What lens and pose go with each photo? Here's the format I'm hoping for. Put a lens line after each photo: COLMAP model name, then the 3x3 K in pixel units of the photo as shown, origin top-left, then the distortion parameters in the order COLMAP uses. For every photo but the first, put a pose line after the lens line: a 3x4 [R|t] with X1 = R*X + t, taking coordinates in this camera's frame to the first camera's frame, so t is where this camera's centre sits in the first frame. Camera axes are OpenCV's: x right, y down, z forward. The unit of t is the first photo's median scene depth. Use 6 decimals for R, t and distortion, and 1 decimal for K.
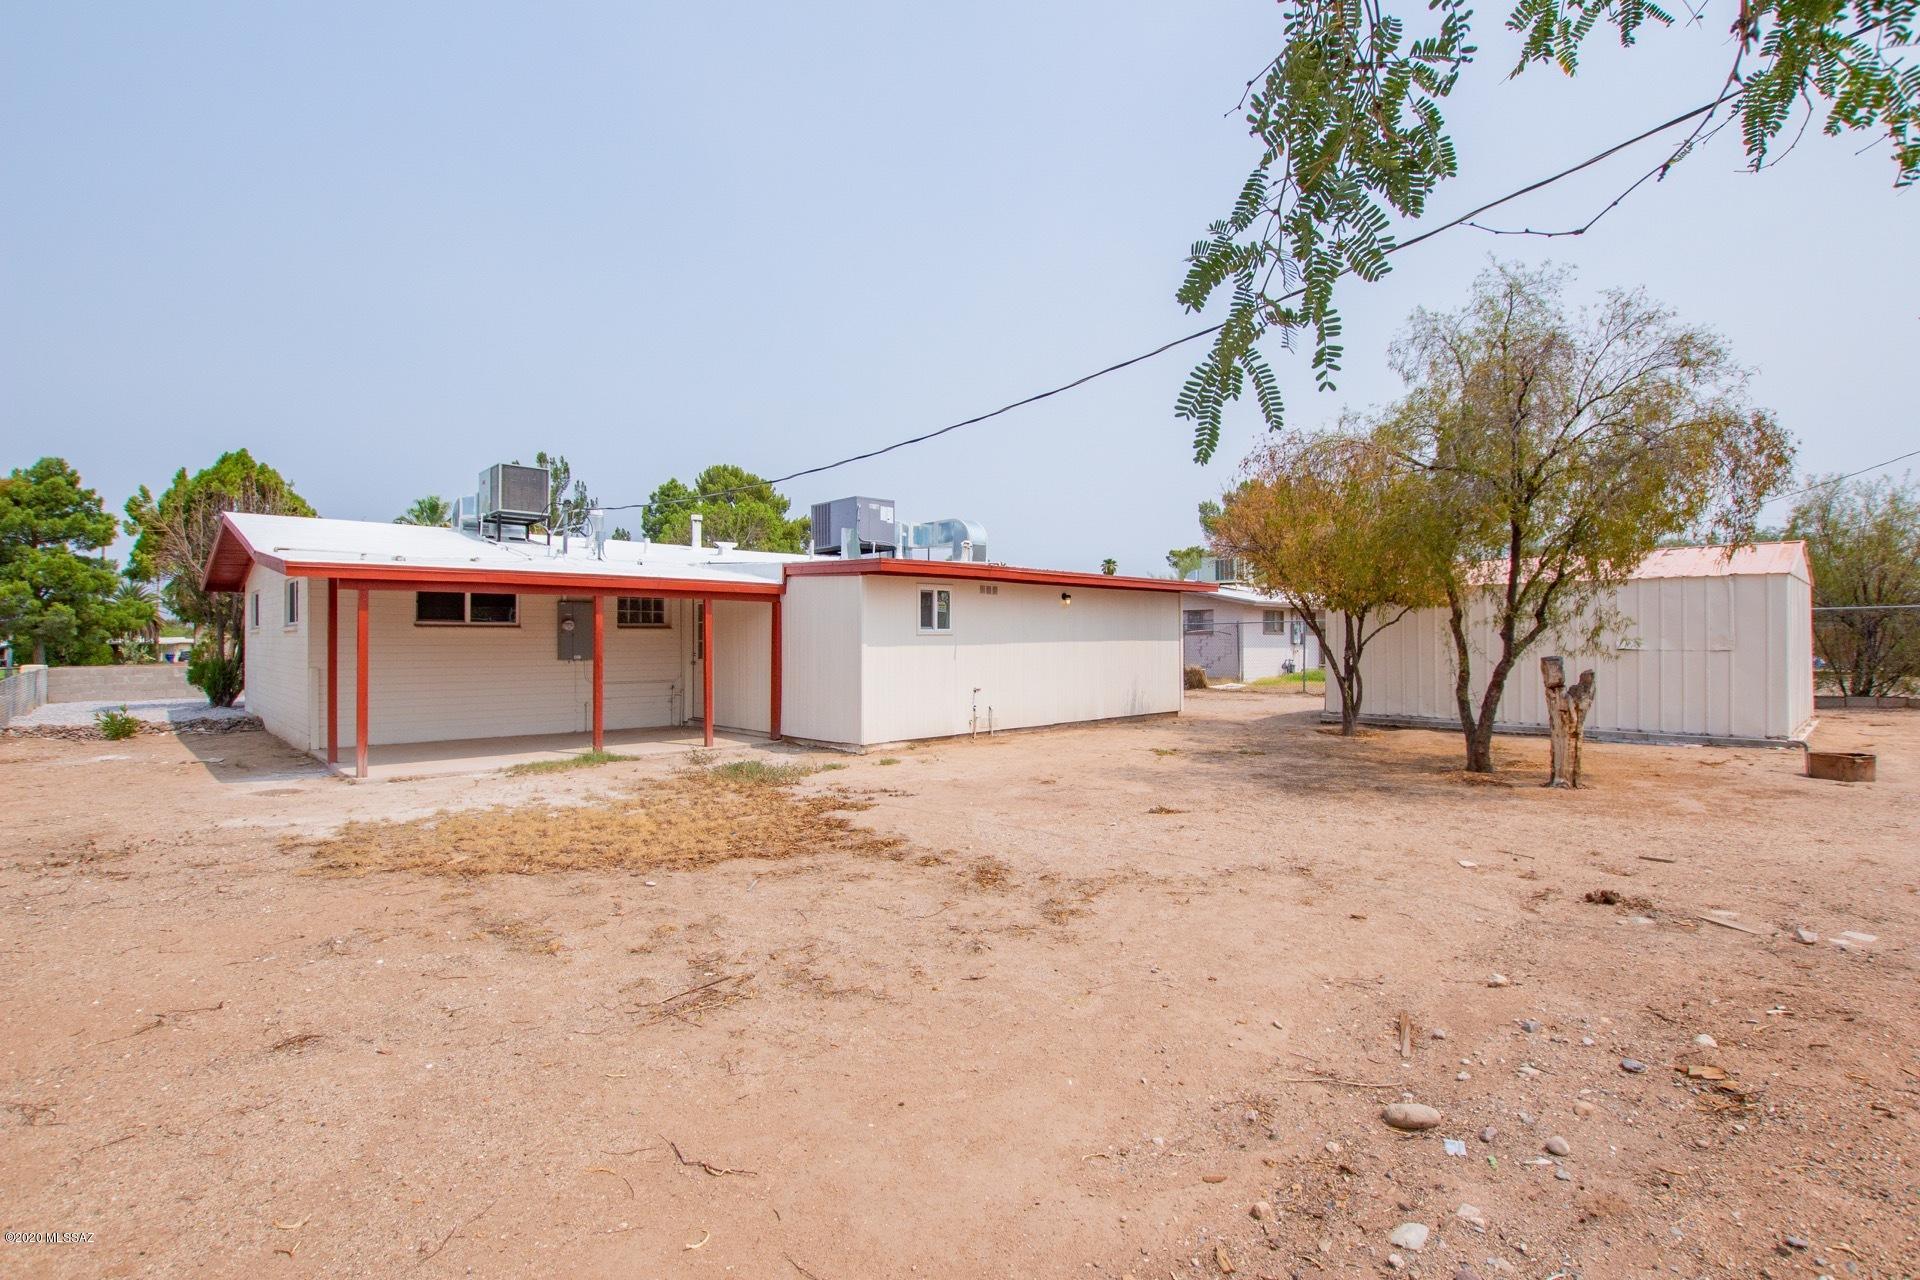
lens RADIAL K [[876.7, 0, 946.8], [0, 876.7, 650.2], [0, 0, 1]] dist [-0.000377, -0.000320]
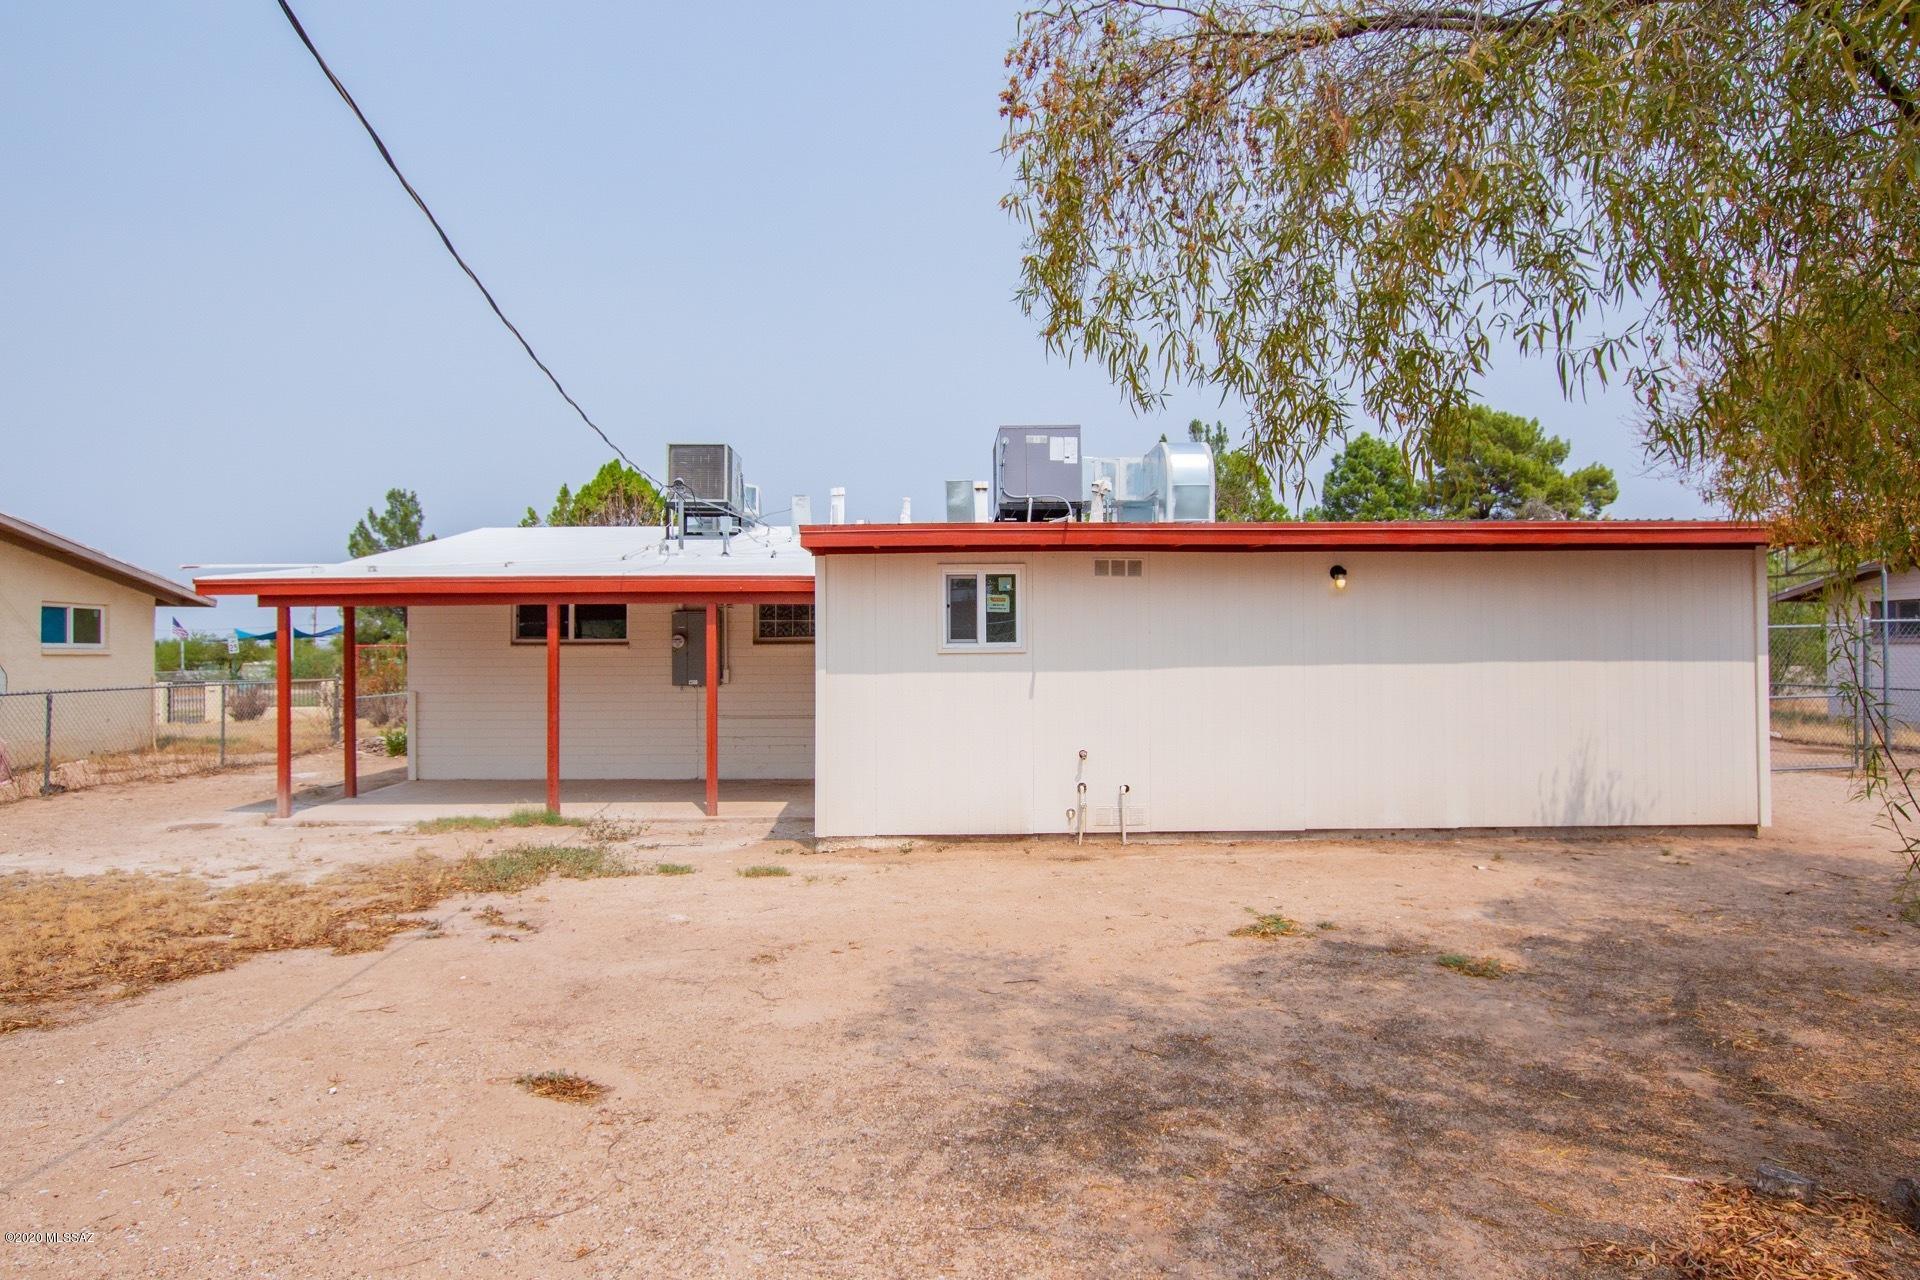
lens RADIAL K [[1165.2, 0, 960.0], [0, 1165.2, 640.0], [0, 0, 1]] dist [-0.003000, -0.000074]
pose [[0.760408, -0.010216, -0.649366, 0.424070], [-0.005215, 0.999748, -0.021836, -0.008659], [0.649425, 0.019990, 0.760163, 0.385037]]
